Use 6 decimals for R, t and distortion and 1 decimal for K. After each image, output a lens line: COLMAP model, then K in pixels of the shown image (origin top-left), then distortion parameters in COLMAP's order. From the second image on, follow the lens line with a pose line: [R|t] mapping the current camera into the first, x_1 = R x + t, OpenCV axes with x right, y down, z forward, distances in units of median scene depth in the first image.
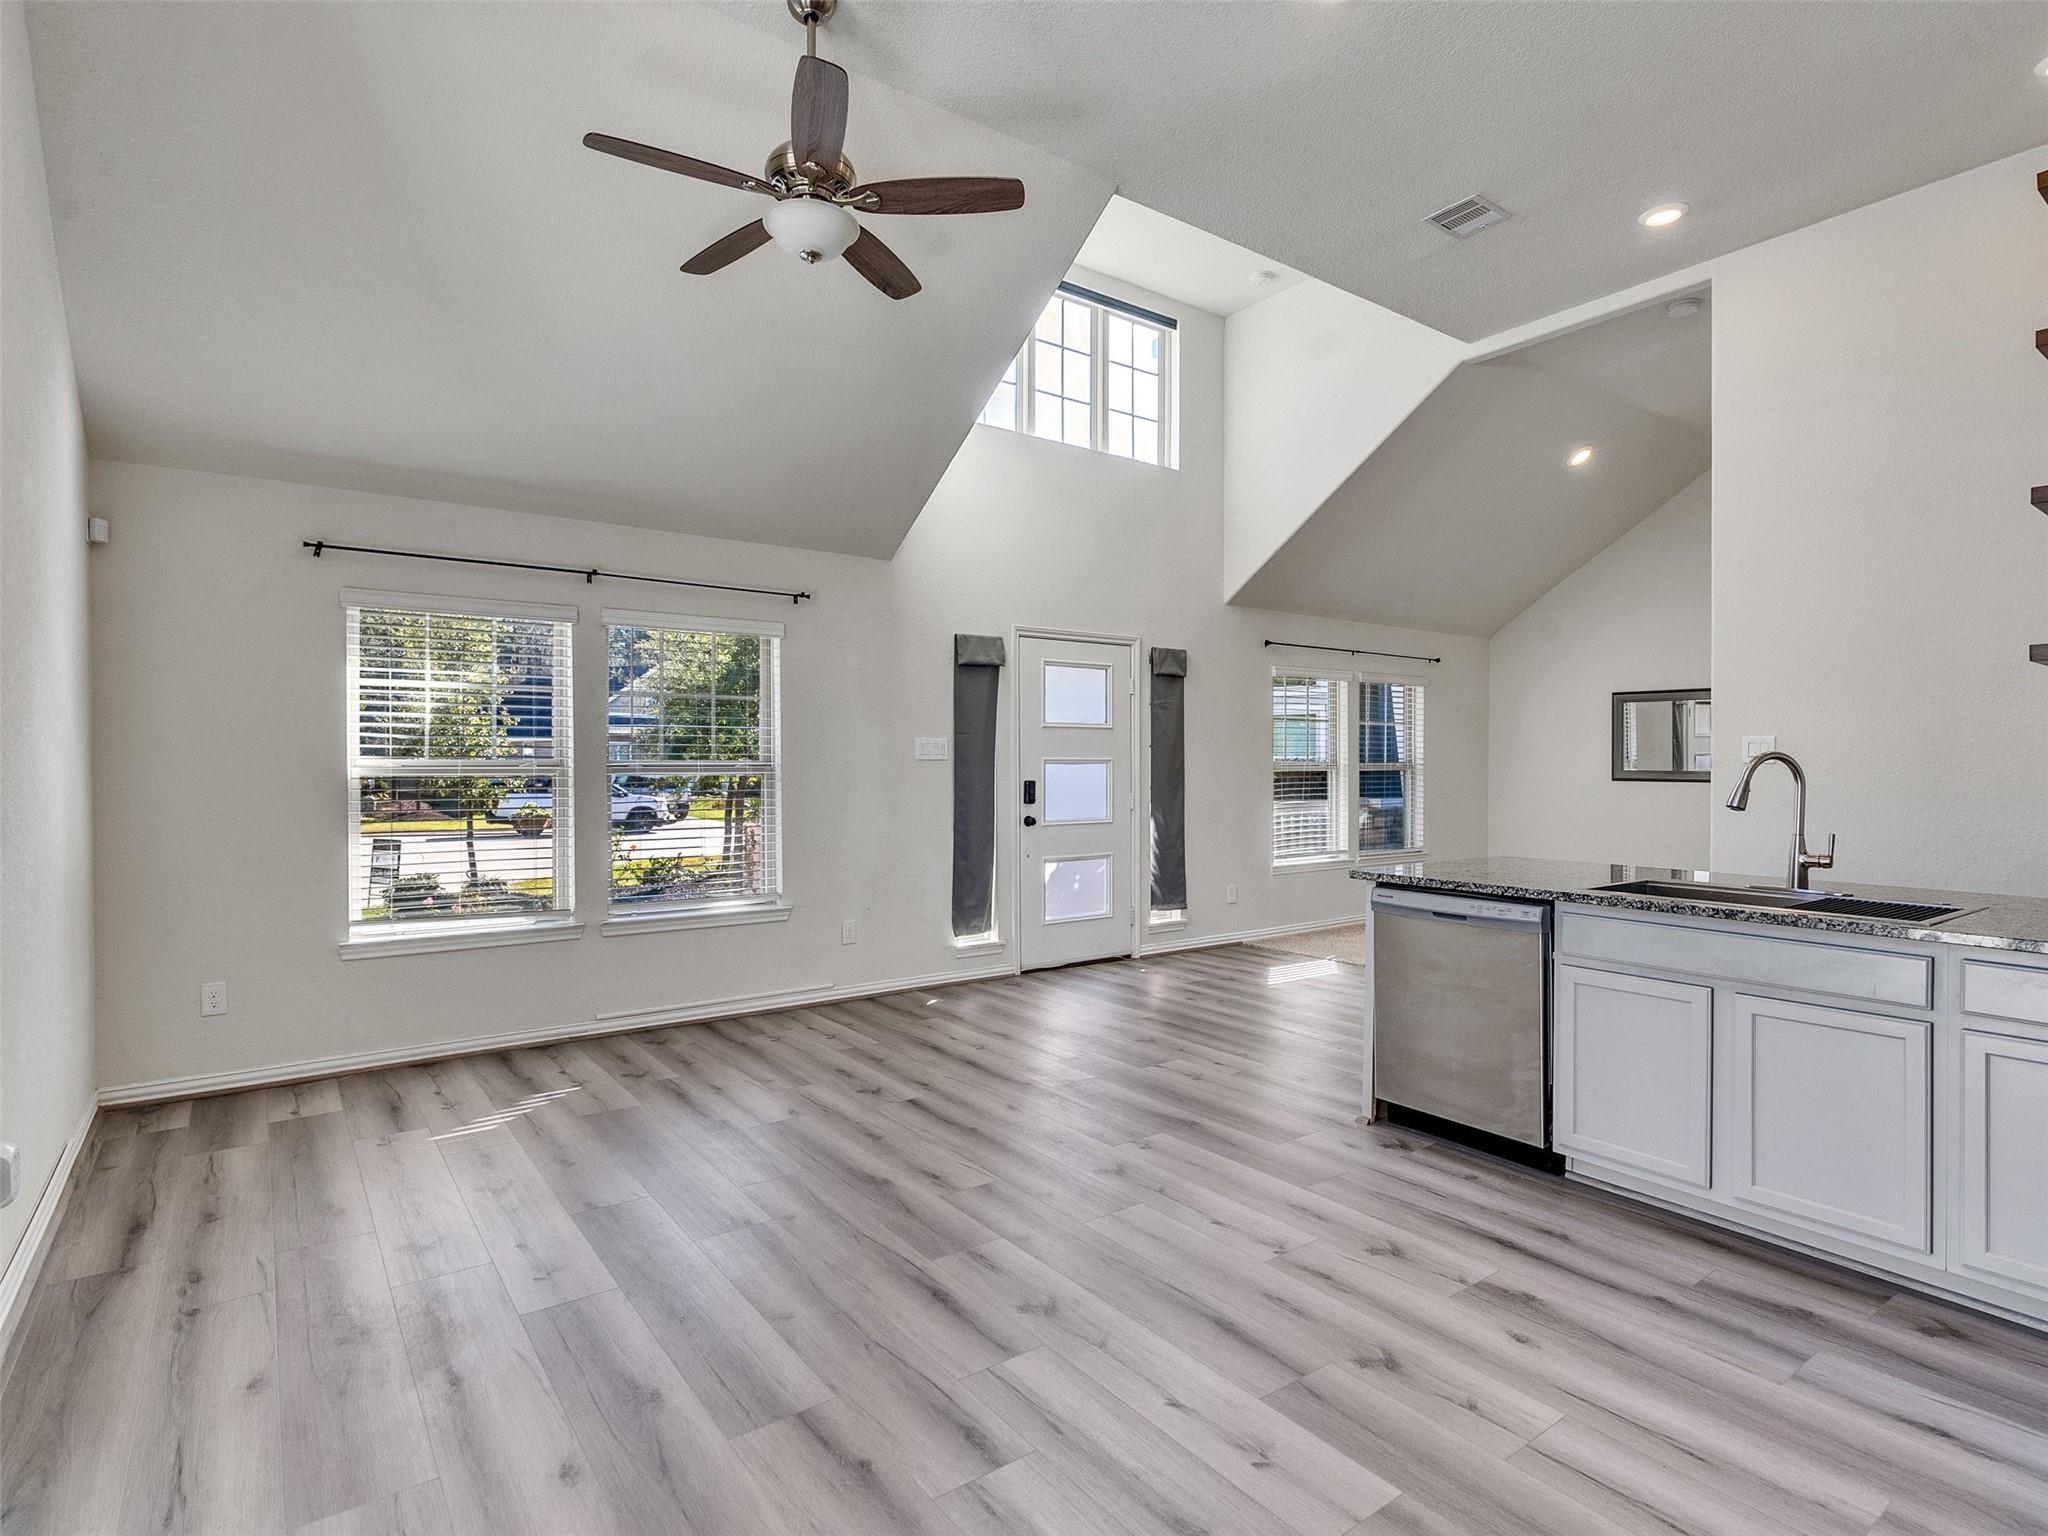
lens RADIAL K [[1045.3, 0, 1003.6], [0, 1045.3, 767.4], [0, 0, 1]] dist [-0.006274, 0.003207]
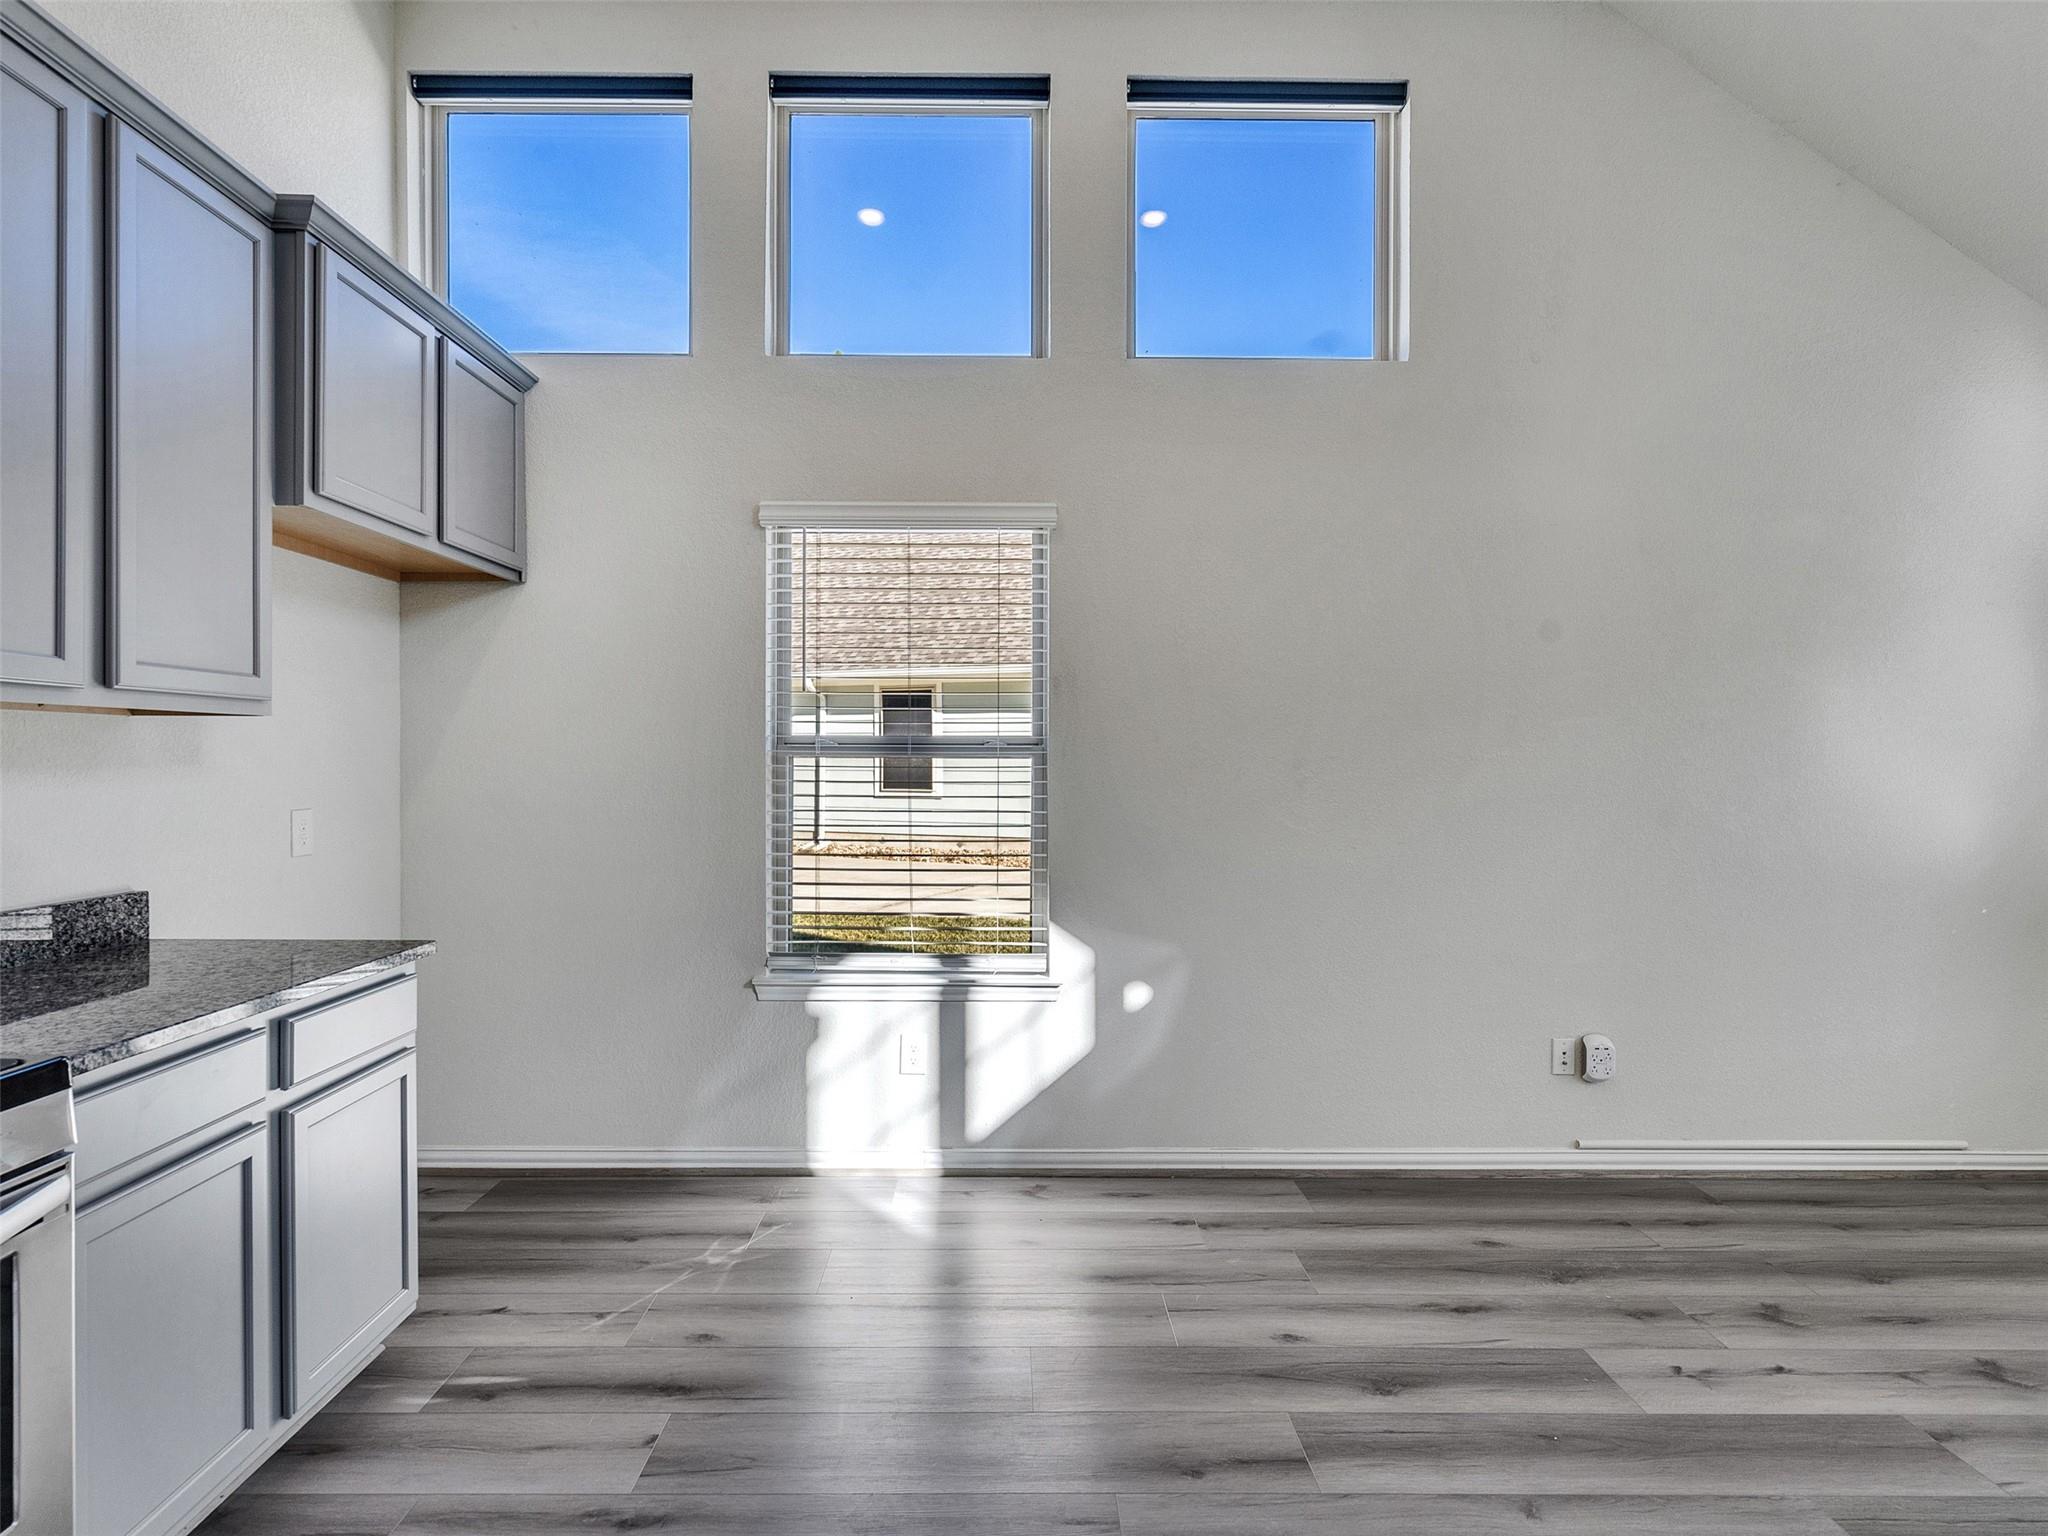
lens RADIAL K [[1045.3, 0, 1001.2], [0, 1045.3, 764.6], [0, 0, 1]] dist [-0.006274, 0.003207]
pose [[-0.581313, 0.003012, -0.813674, 0.302362], [-0.008184, 0.999921, 0.009548, -0.004240], [0.813639, 0.012210, -0.581242, 0.552483]]
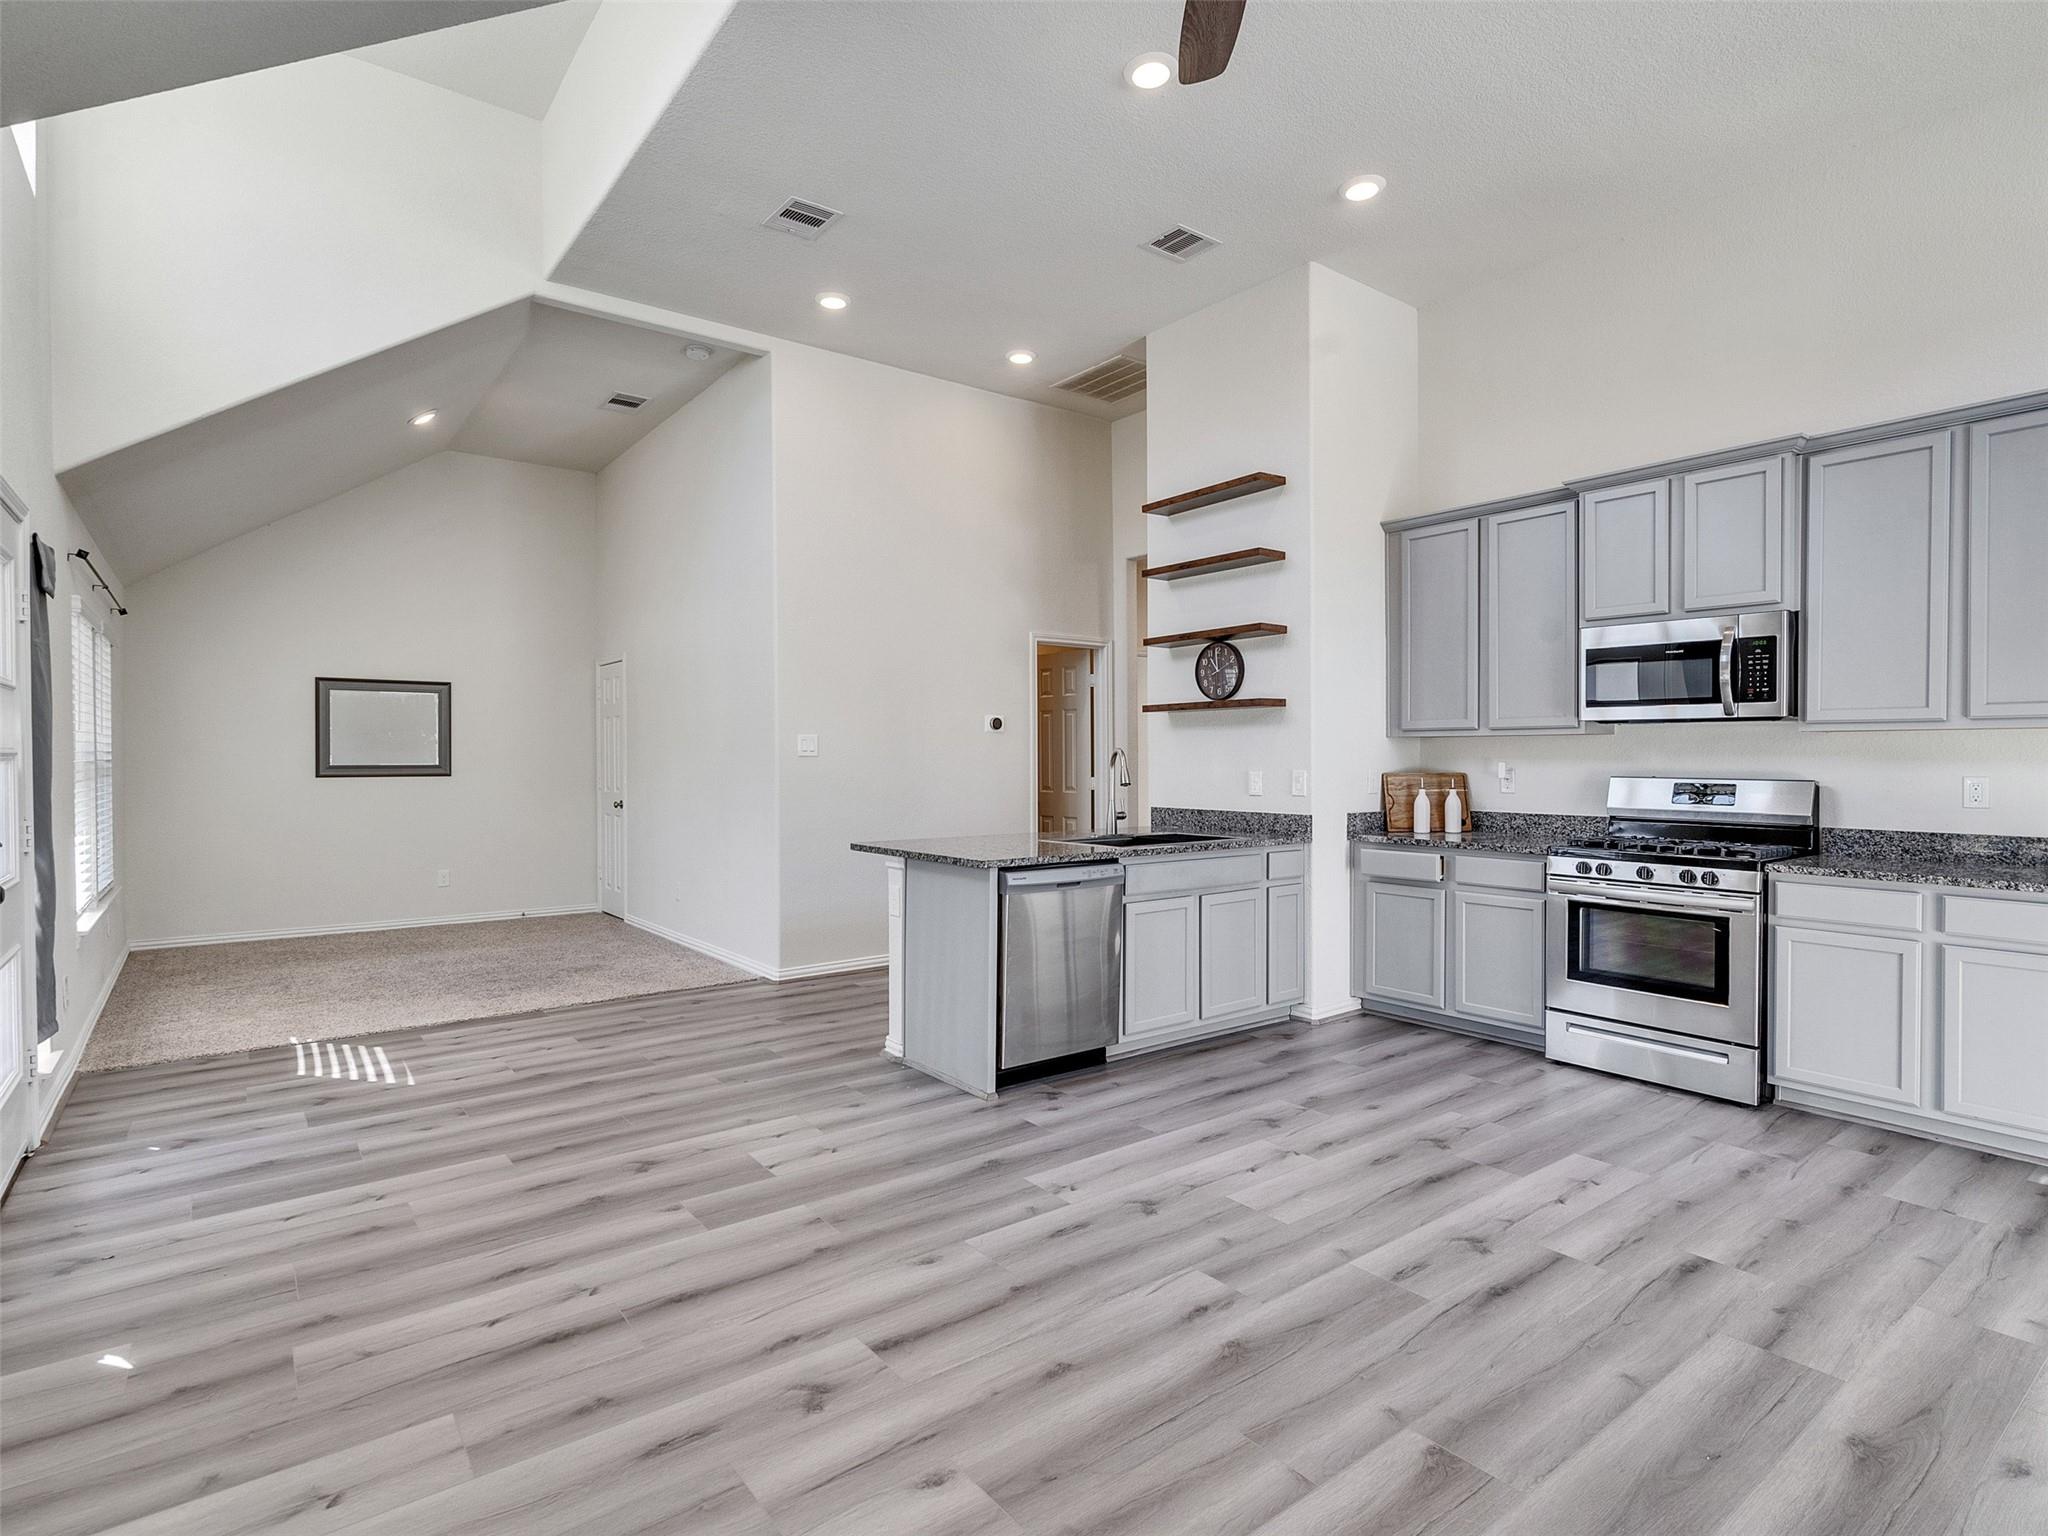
lens RADIAL K [[1045.3, 0, 1002.8], [0, 1045.3, 765.4], [0, 0, 1]] dist [-0.006274, 0.003207]
pose [[-0.019480, -0.010831, 0.999752, -0.535631], [0.006815, 0.999917, 0.010966, -0.005227], [-0.999787, 0.007027, -0.019405, 0.765597]]
